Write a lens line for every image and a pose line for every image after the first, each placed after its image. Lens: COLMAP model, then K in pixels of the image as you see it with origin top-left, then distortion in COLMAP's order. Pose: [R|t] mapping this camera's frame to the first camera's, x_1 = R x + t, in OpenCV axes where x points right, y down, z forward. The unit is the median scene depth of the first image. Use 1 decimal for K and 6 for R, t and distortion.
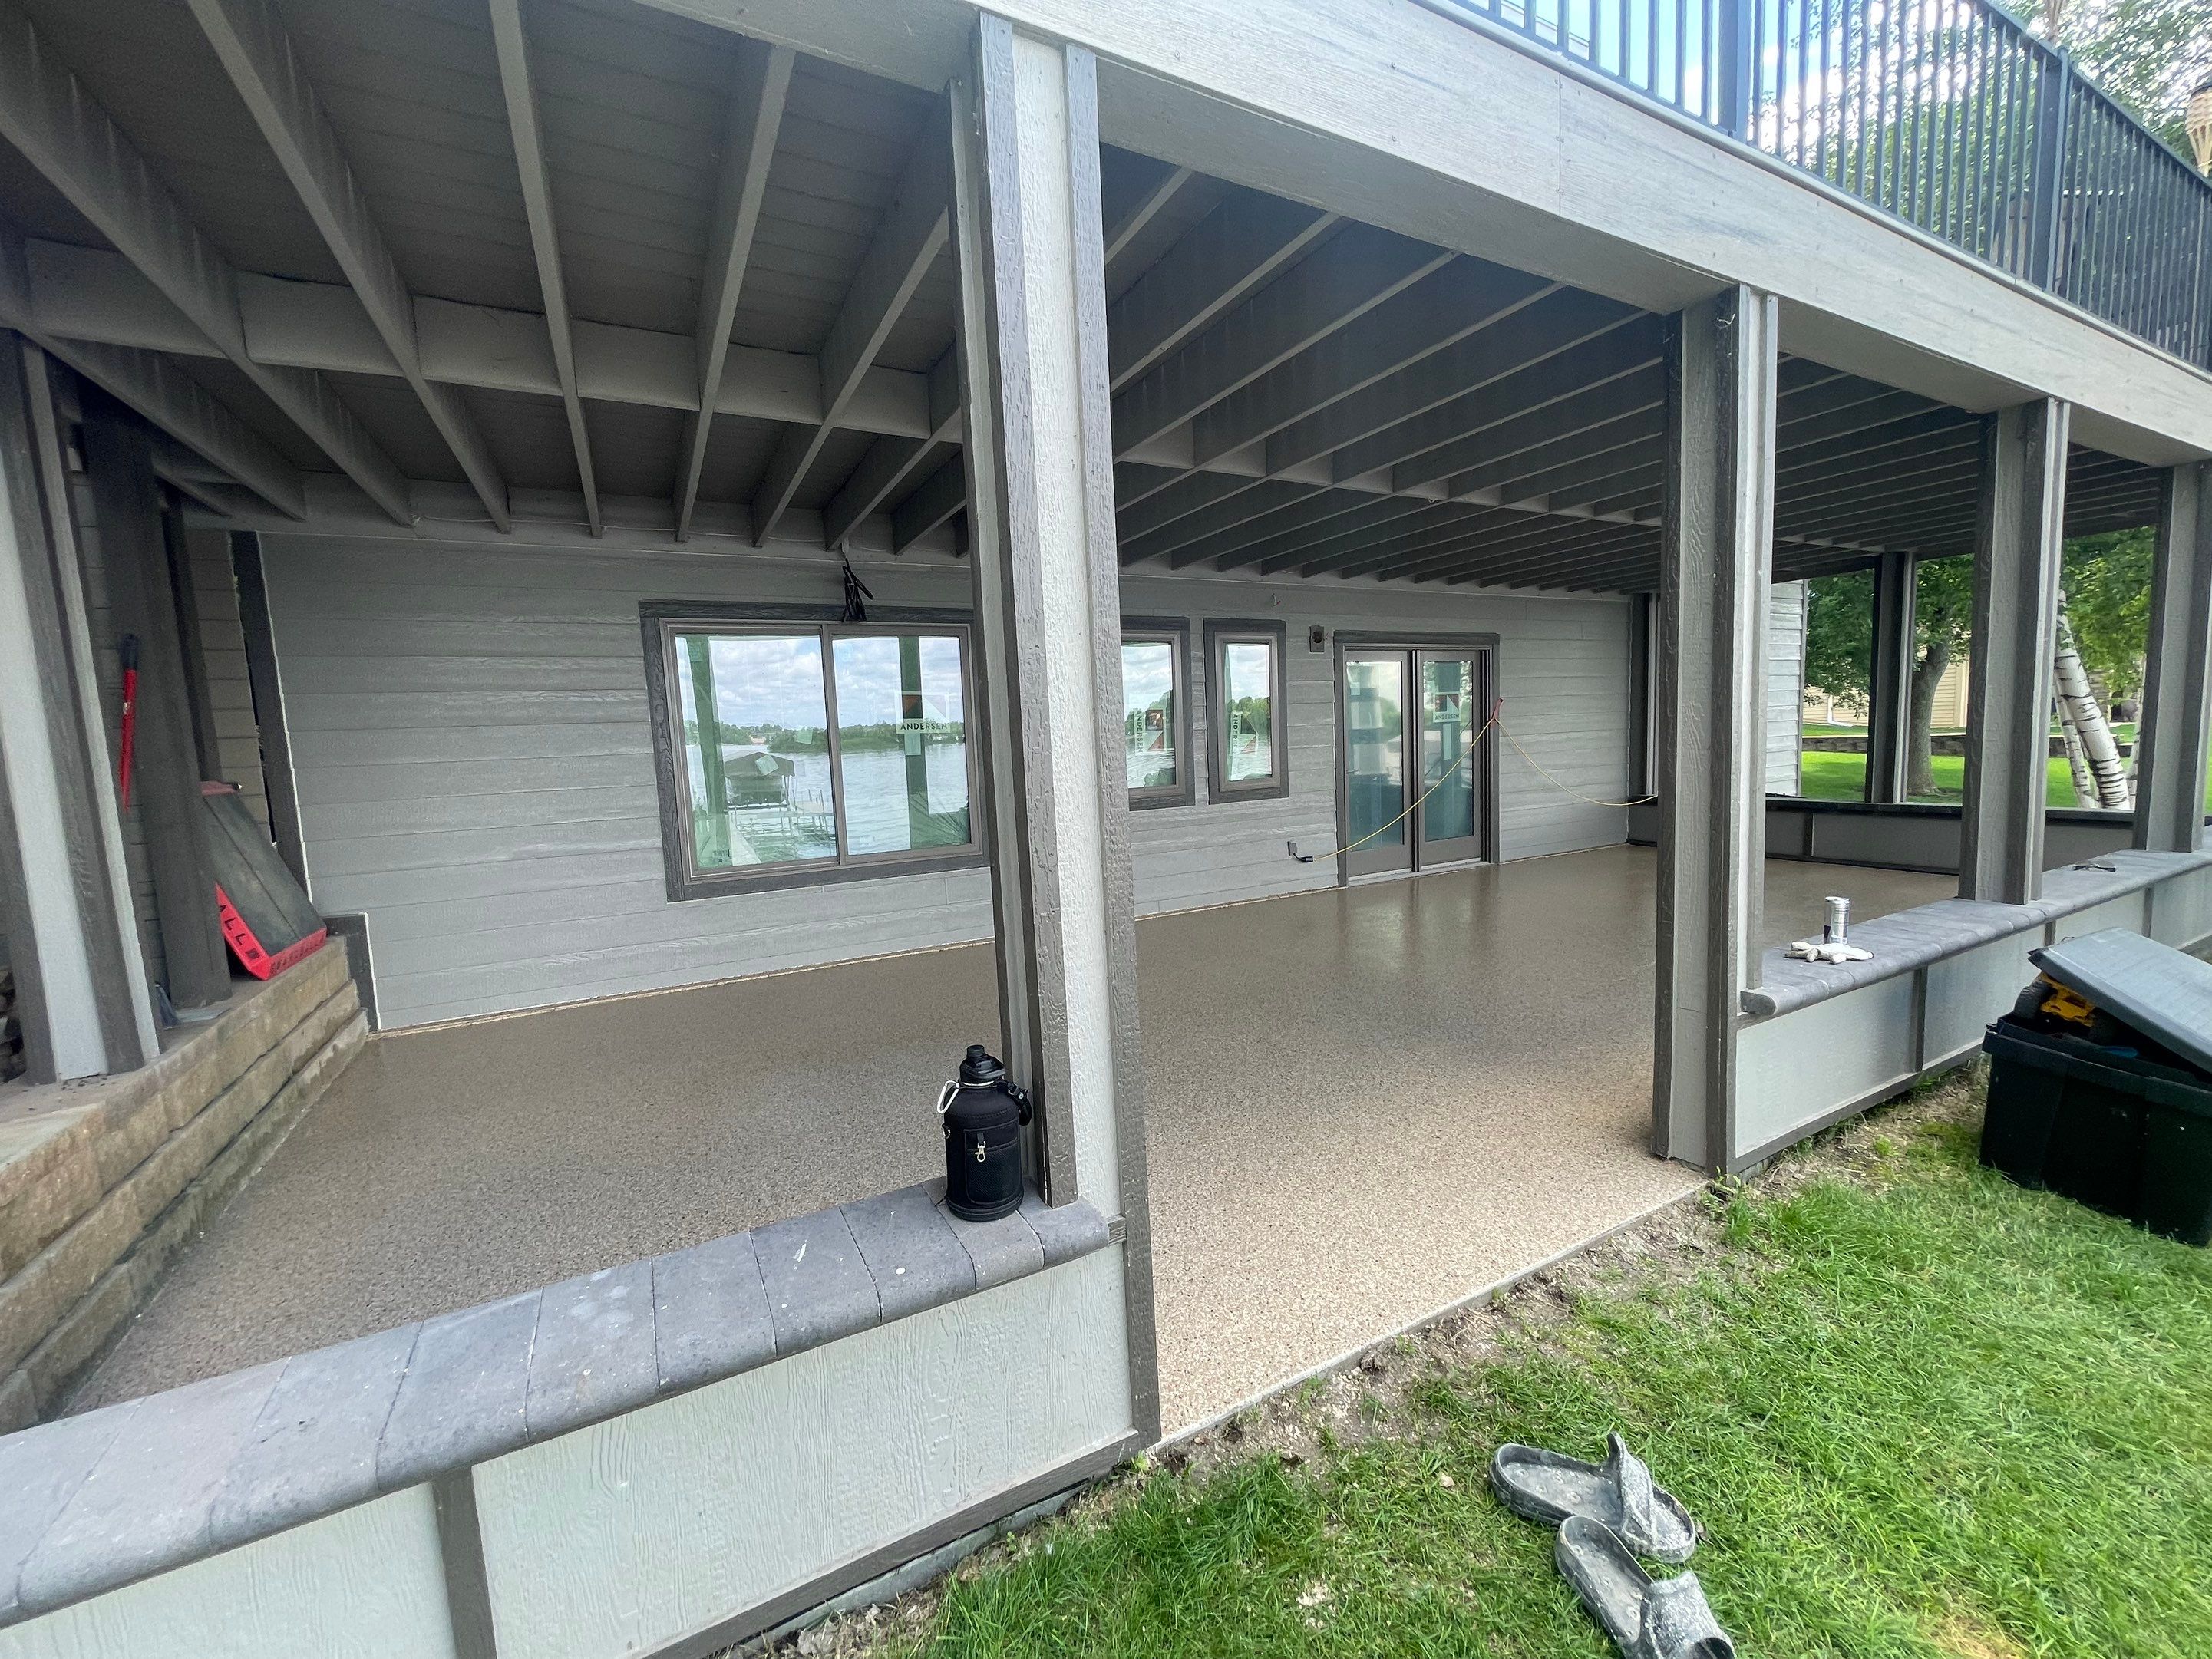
lens RADIAL K [[893.2, 0, 1104.9], [0, 893.2, 832.7], [0, 0, 1]] dist [-0.002870, 0.000402]
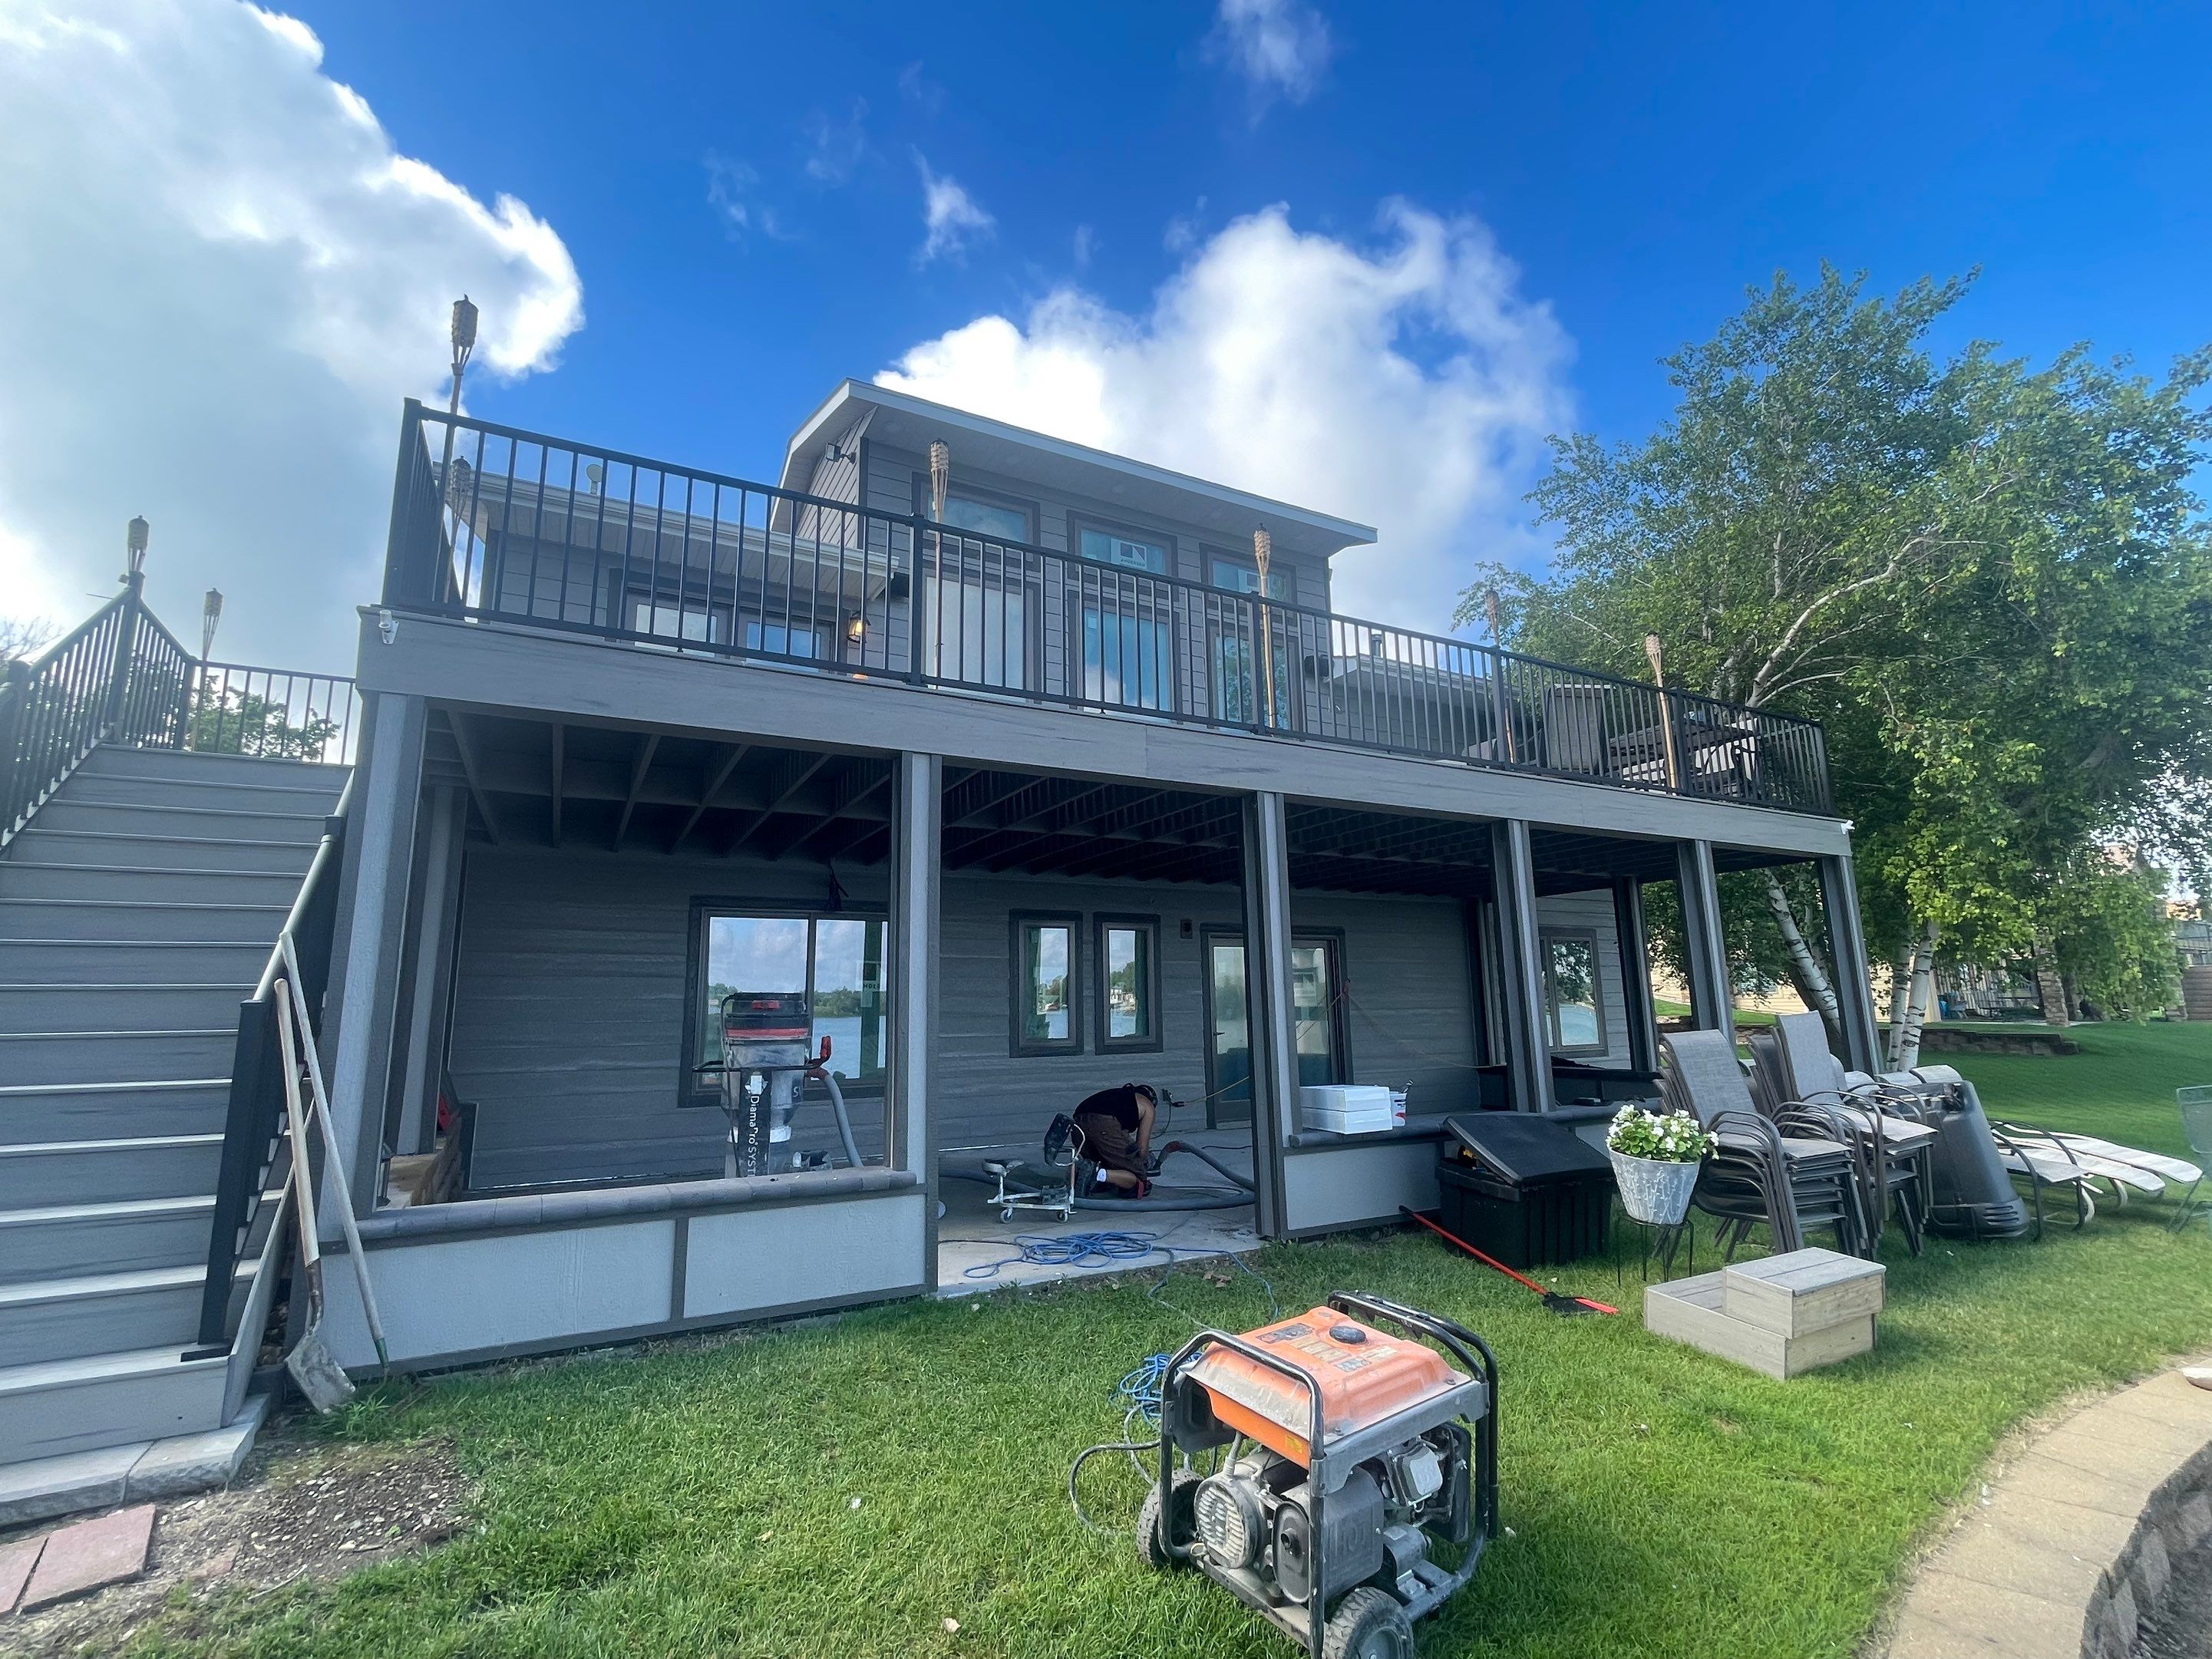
lens RADIAL K [[1007.1, 0, 1103.7], [0, 1007.1, 829.9], [0, 0, 1]] dist [-0.000065, -0.001557]
pose [[0.999574, 0.028922, 0.003847, 0.168722], [-0.026656, 0.958850, -0.282660, 0.098568], [-0.011863, 0.282437, 0.959212, -0.700588]]
